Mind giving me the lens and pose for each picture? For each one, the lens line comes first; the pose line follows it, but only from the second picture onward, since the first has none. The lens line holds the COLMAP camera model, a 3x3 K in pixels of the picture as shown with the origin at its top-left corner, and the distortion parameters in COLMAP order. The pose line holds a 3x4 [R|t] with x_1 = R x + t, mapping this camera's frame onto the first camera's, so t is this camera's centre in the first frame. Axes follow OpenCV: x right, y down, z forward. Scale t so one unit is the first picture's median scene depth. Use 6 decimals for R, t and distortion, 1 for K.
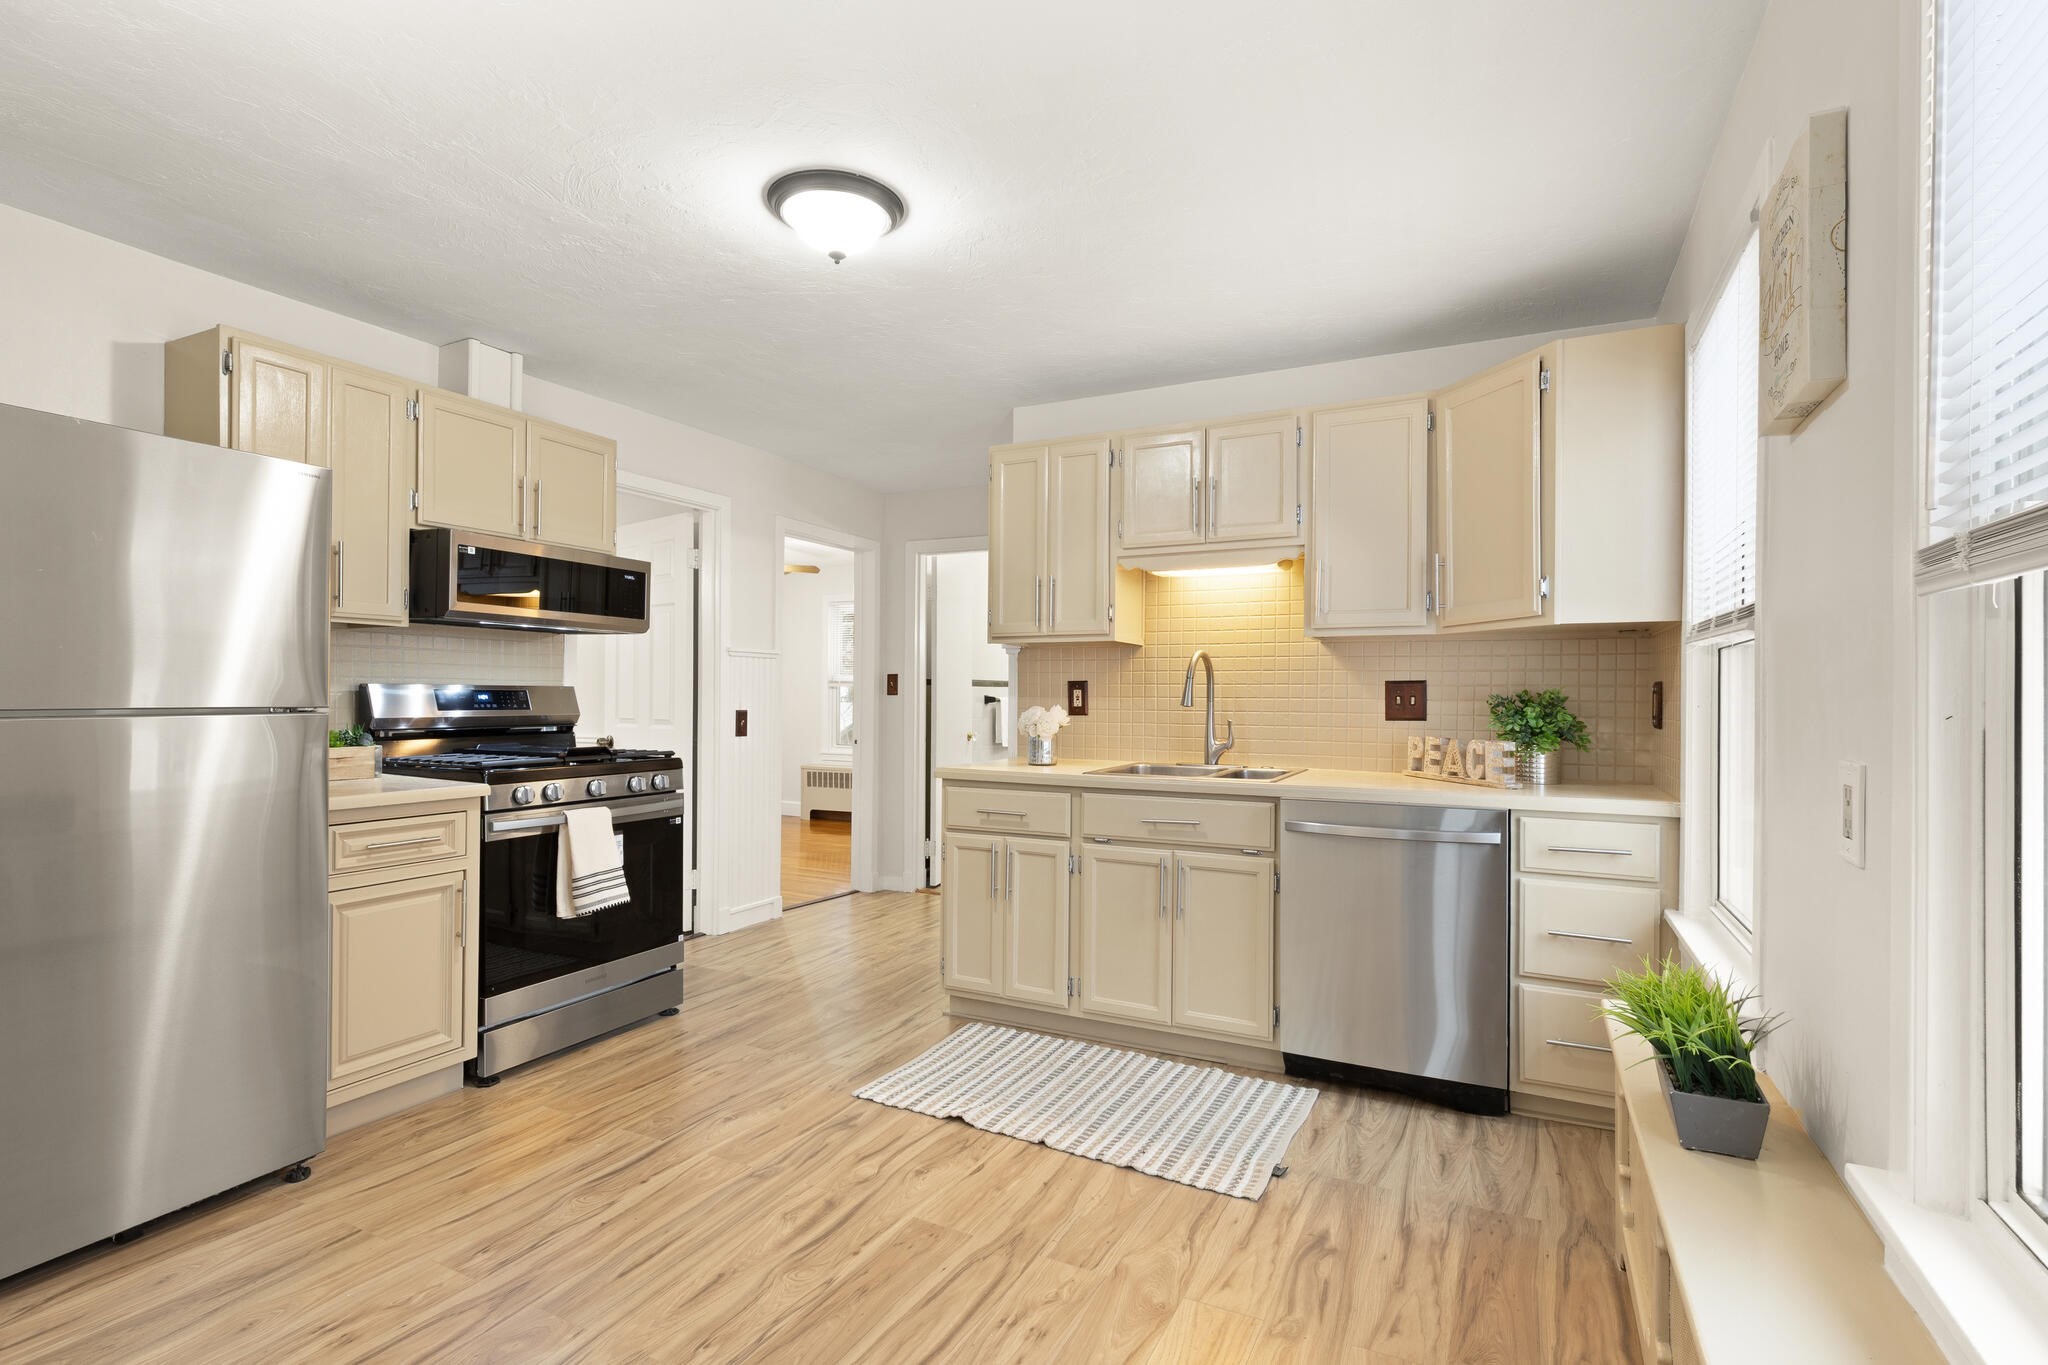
lens RADIAL K [[947.3, 0, 1031.0], [0, 947.3, 697.5], [0, 0, 1]] dist [0.002679, 0.000013]
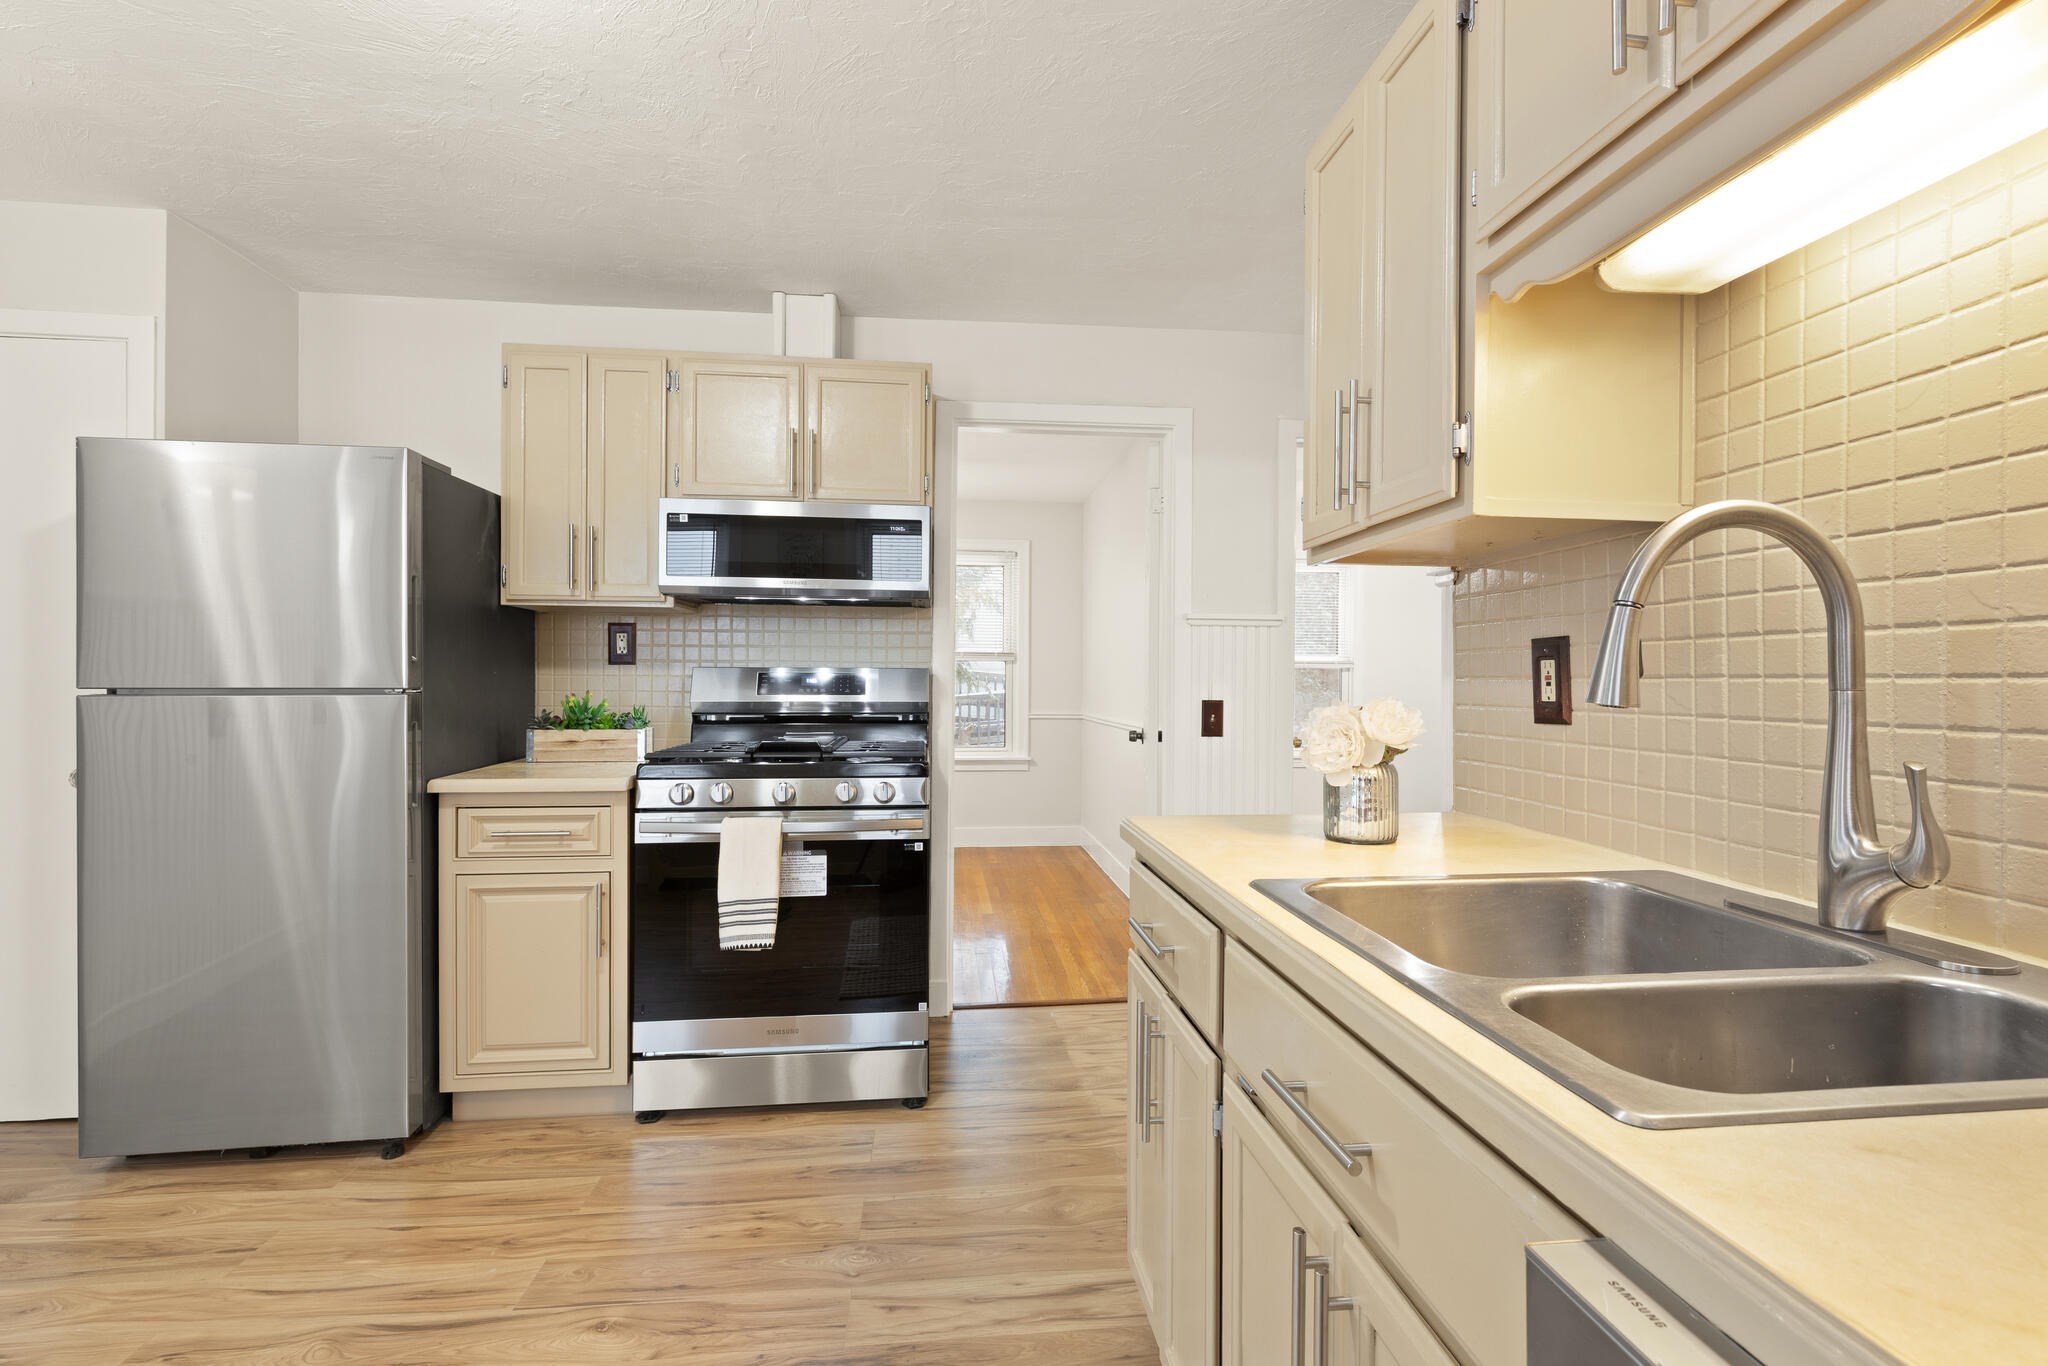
lens RADIAL K [[934.6, 0, 1024.4], [0, 934.6, 677.8], [0, 0, 1]] dist [0.003231, -0.000022]
pose [[0.545712, -0.005374, -0.837955, 0.343273], [-0.002143, 0.999967, -0.007808, 0.003751], [0.837970, 0.006057, 0.545683, 0.804382]]
